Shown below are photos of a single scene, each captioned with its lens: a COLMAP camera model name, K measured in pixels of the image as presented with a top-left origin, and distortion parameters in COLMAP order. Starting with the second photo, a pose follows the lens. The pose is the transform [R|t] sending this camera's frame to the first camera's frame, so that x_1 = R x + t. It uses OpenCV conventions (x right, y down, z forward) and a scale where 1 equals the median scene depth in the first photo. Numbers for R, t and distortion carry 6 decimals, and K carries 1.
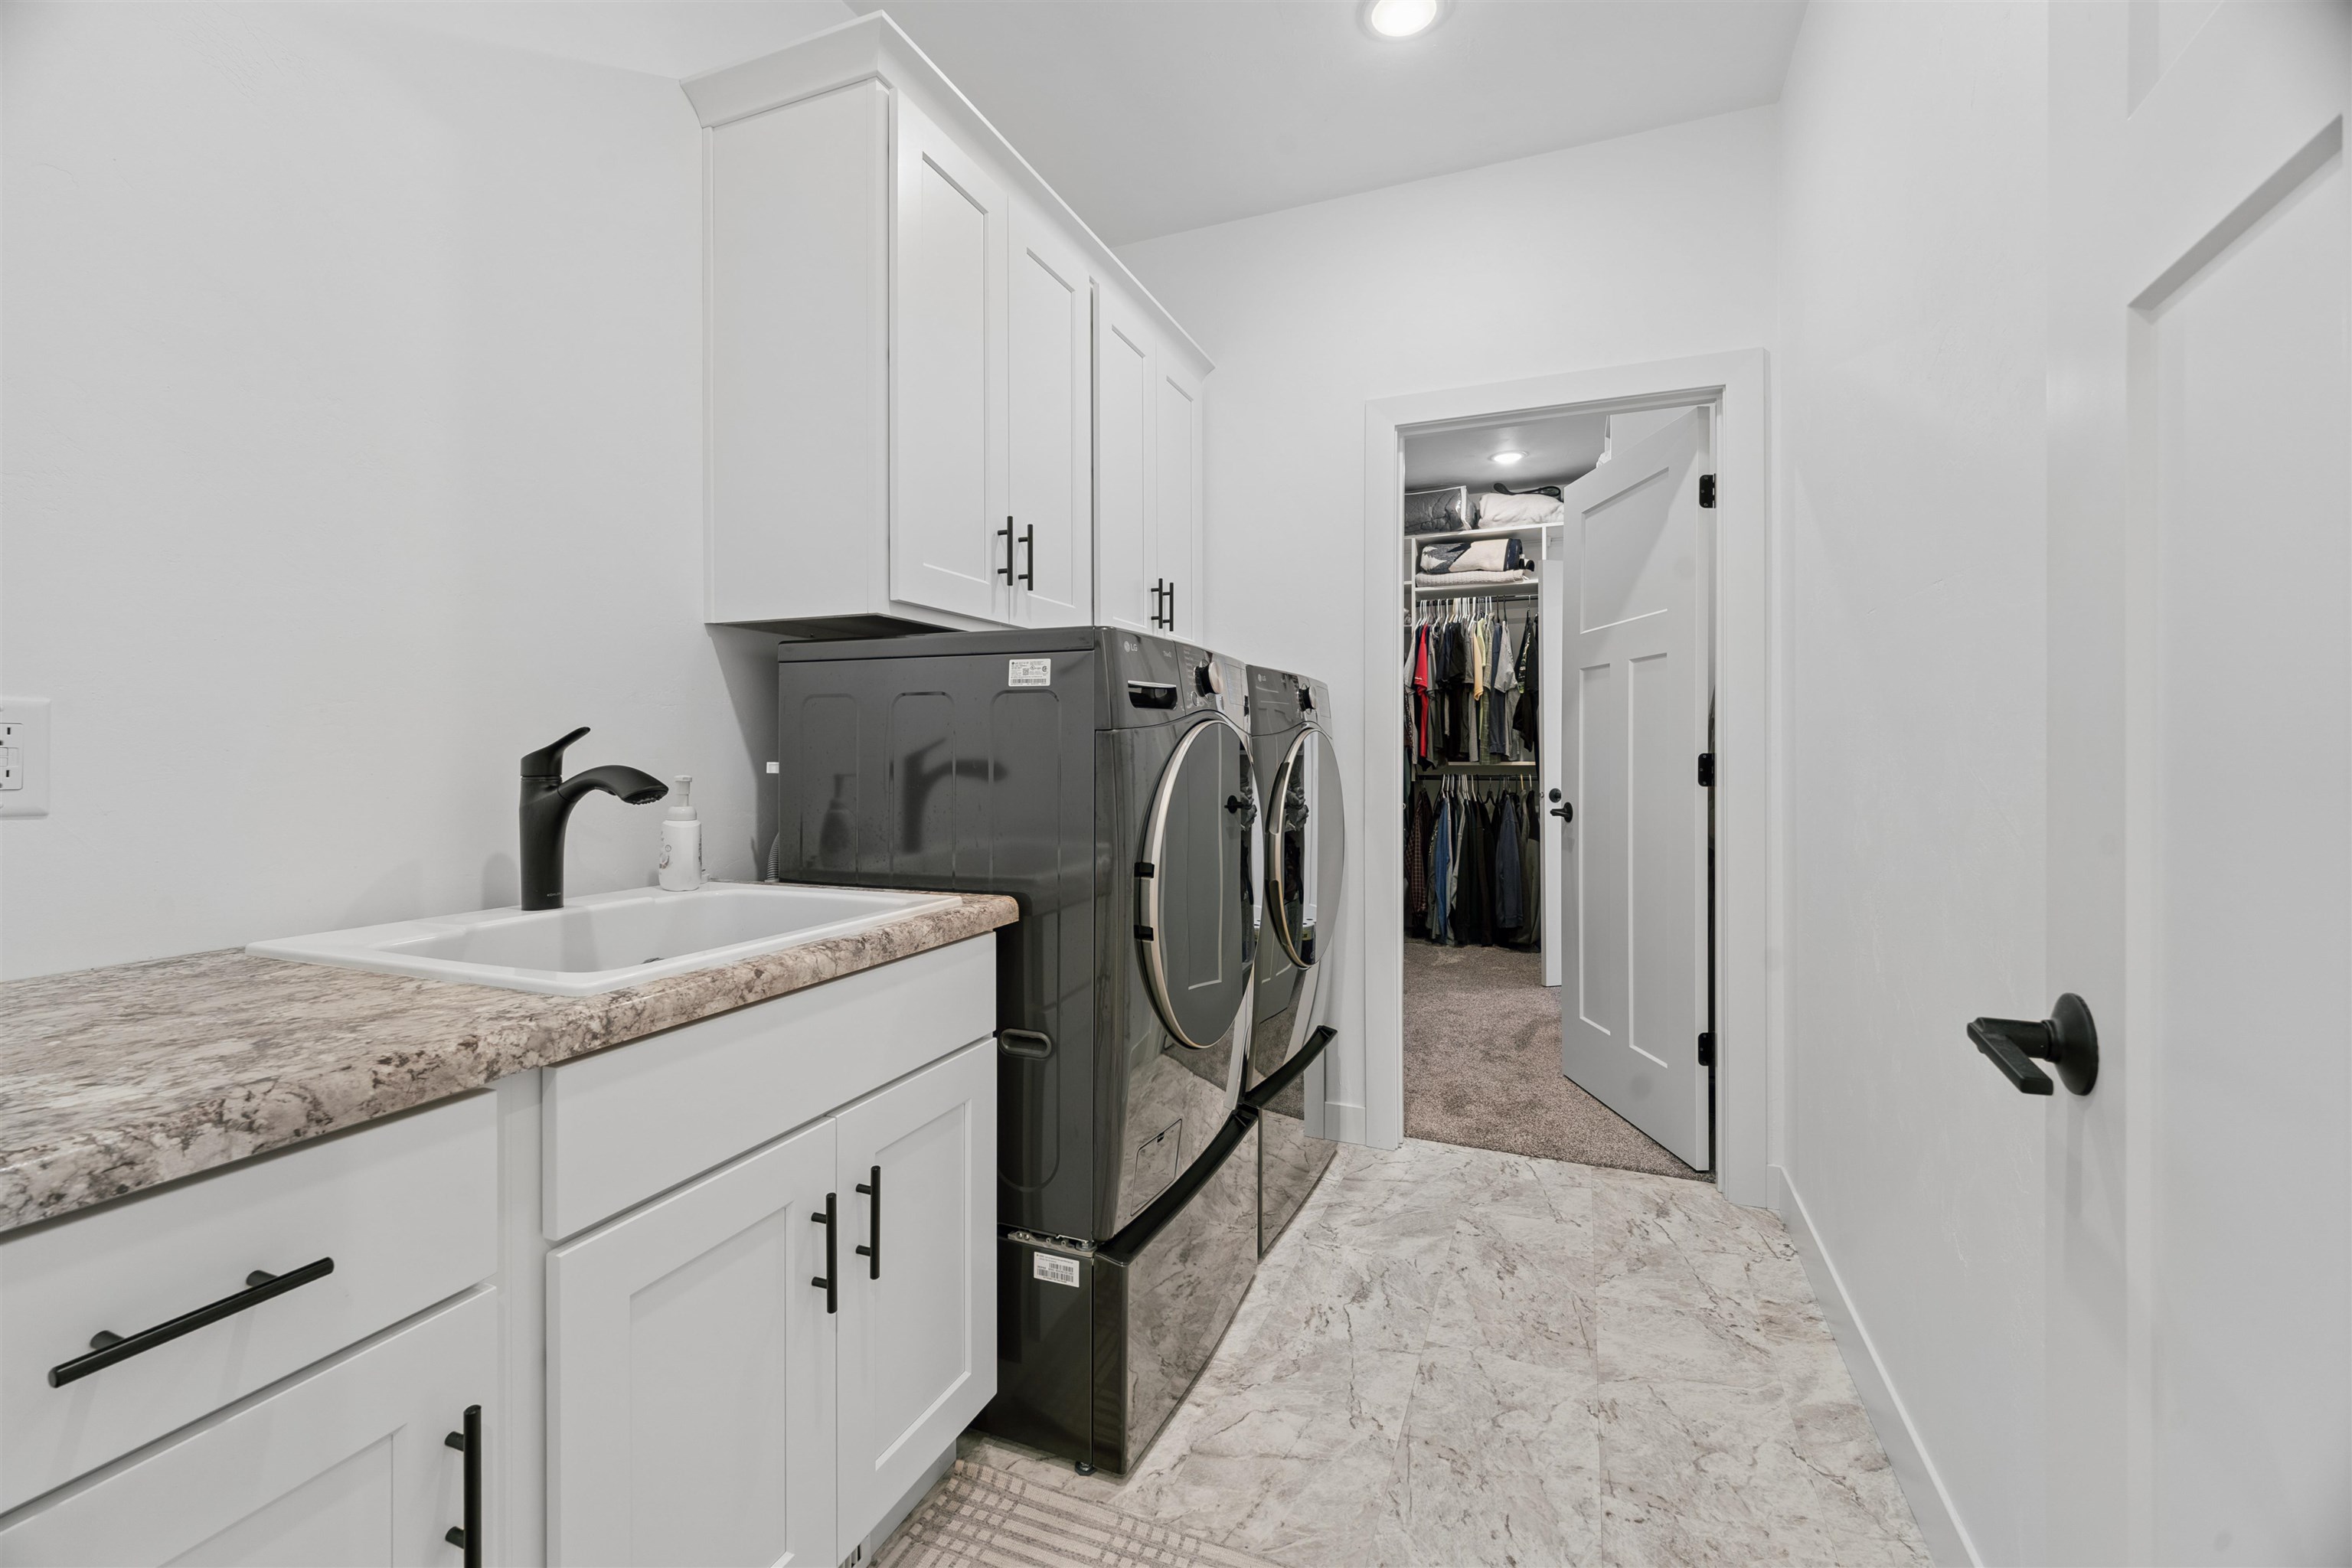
lens RADIAL K [[997.7, 0, 1177.3], [0, 997.7, 771.5], [0, 0, 1]] dist [0.005069, -0.002714]
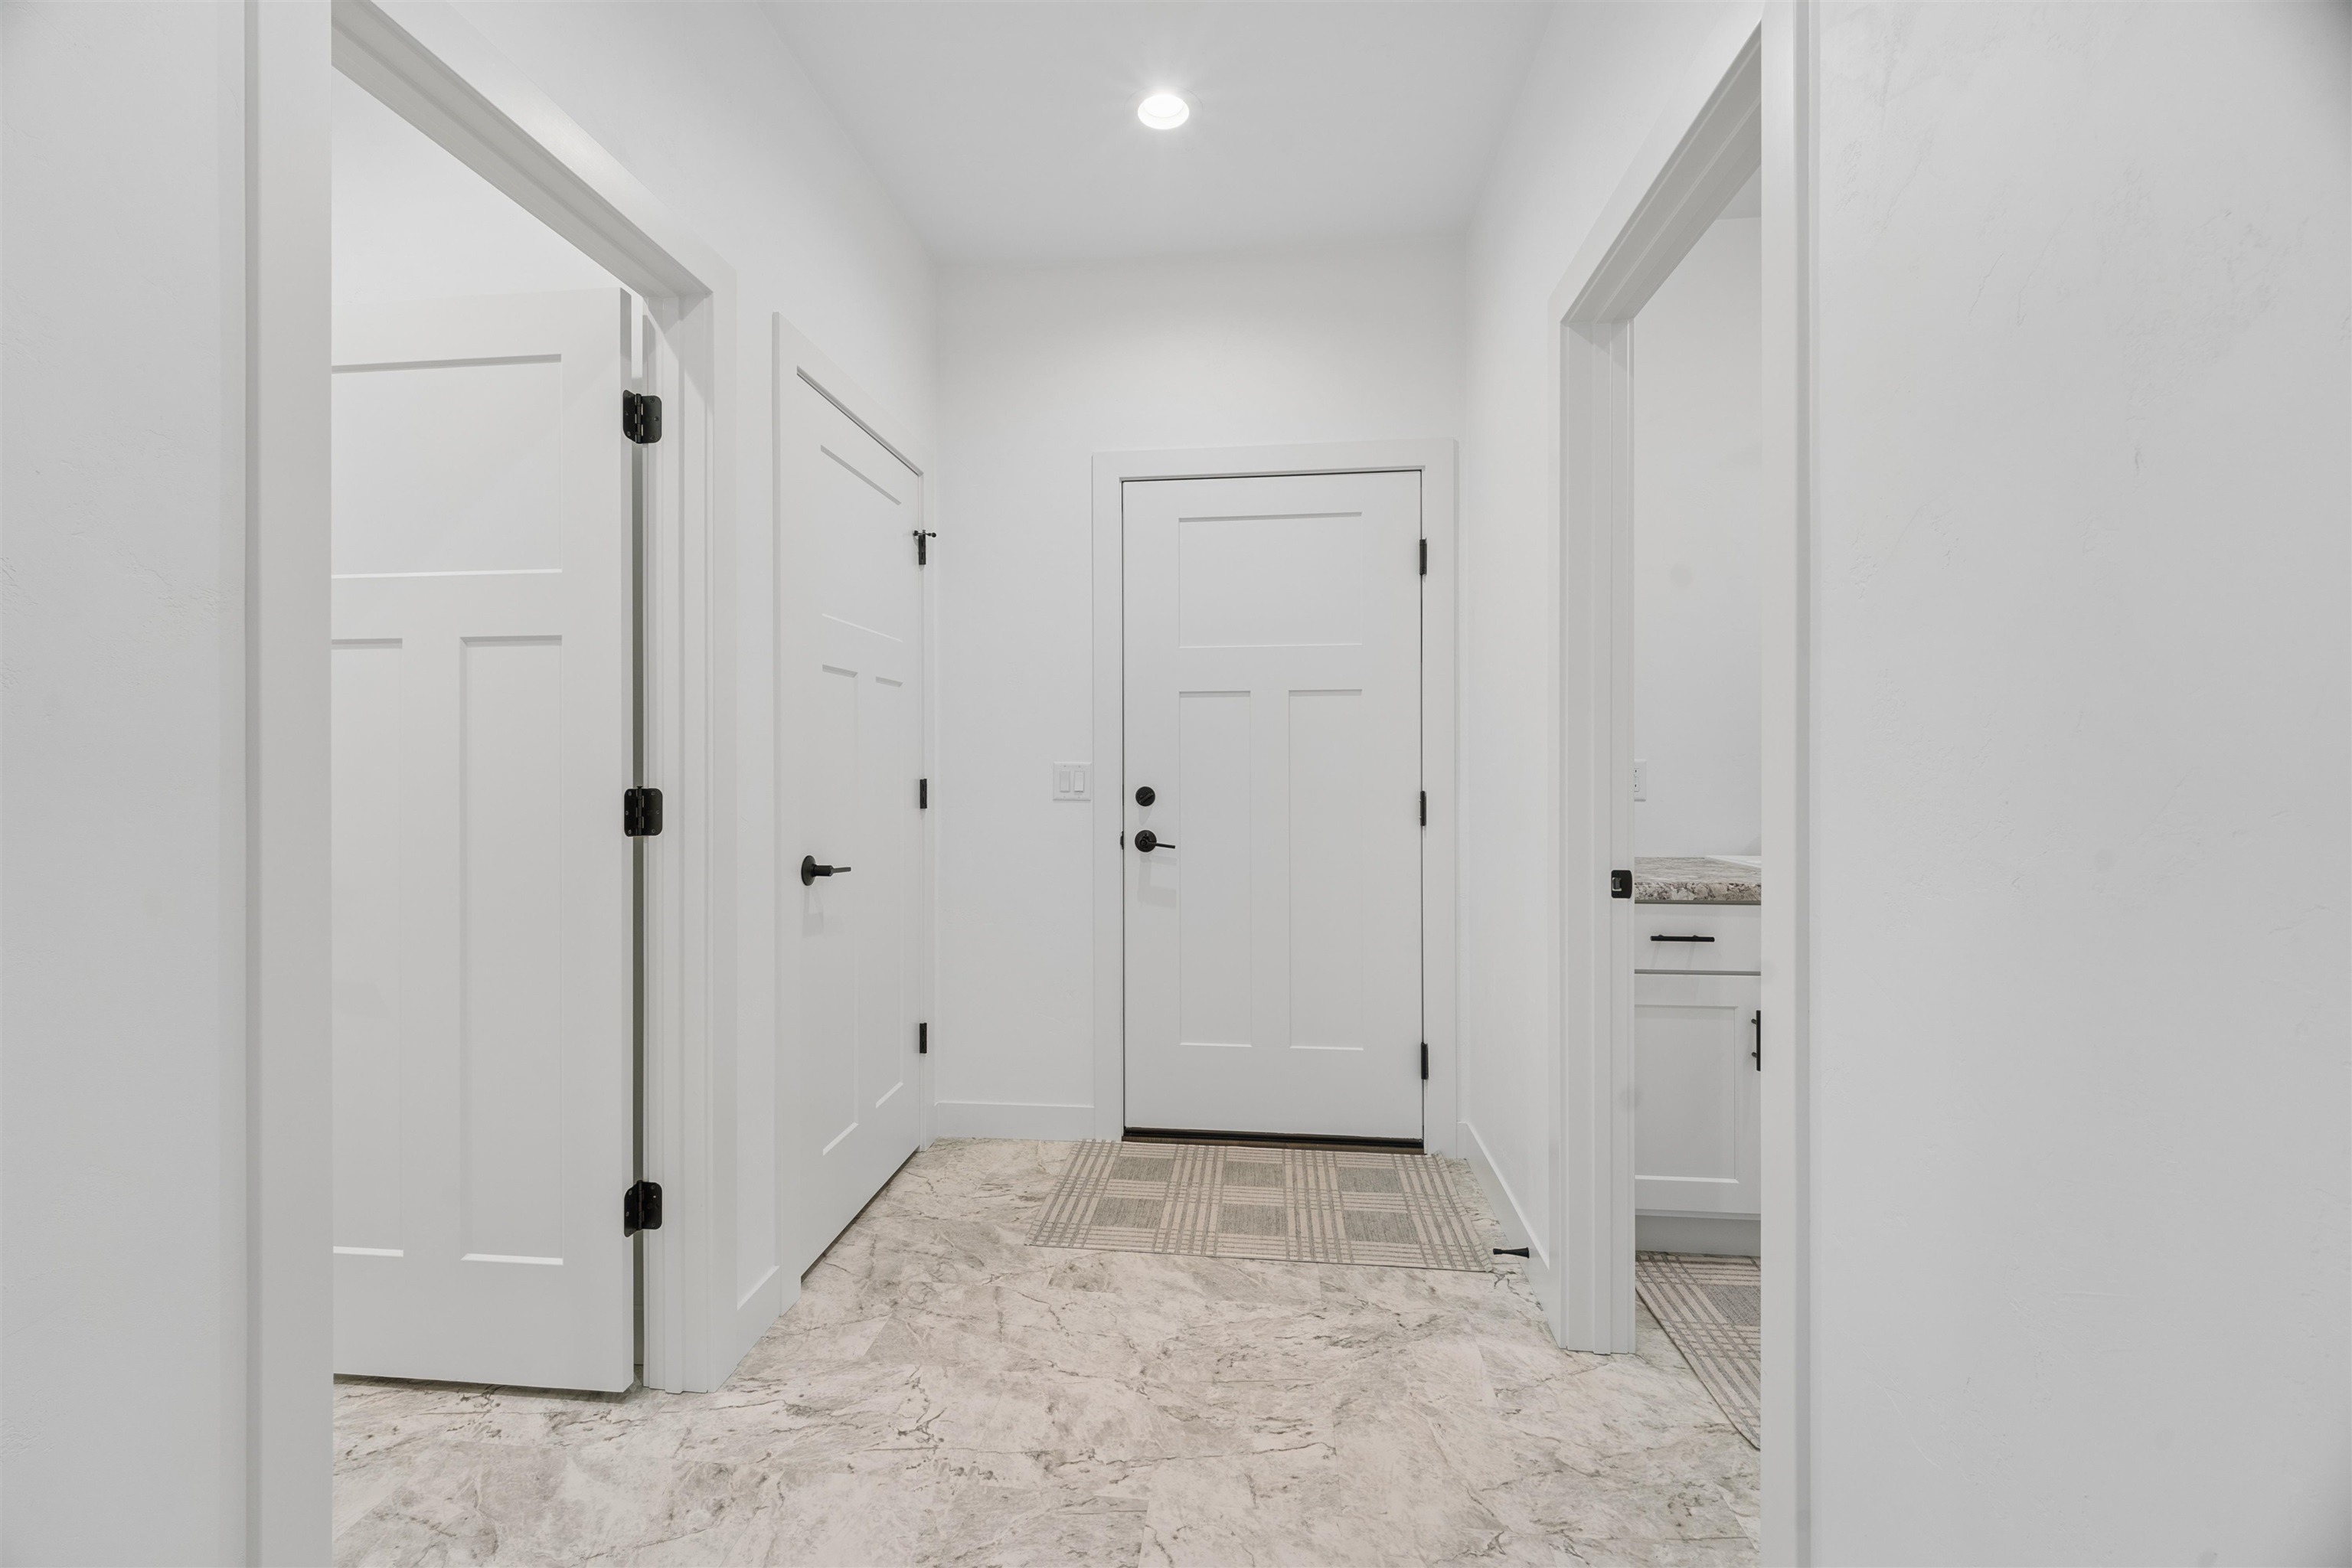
lens RADIAL K [[997.7, 0, 1179.1], [0, 997.7, 771.6], [0, 0, 1]] dist [0.005069, -0.002714]
pose [[0.293305, -0.003585, -0.956012, 1.708995], [-0.002280, 0.999988, -0.004449, -0.031995], [0.956016, 0.003484, 0.293294, -1.576970]]
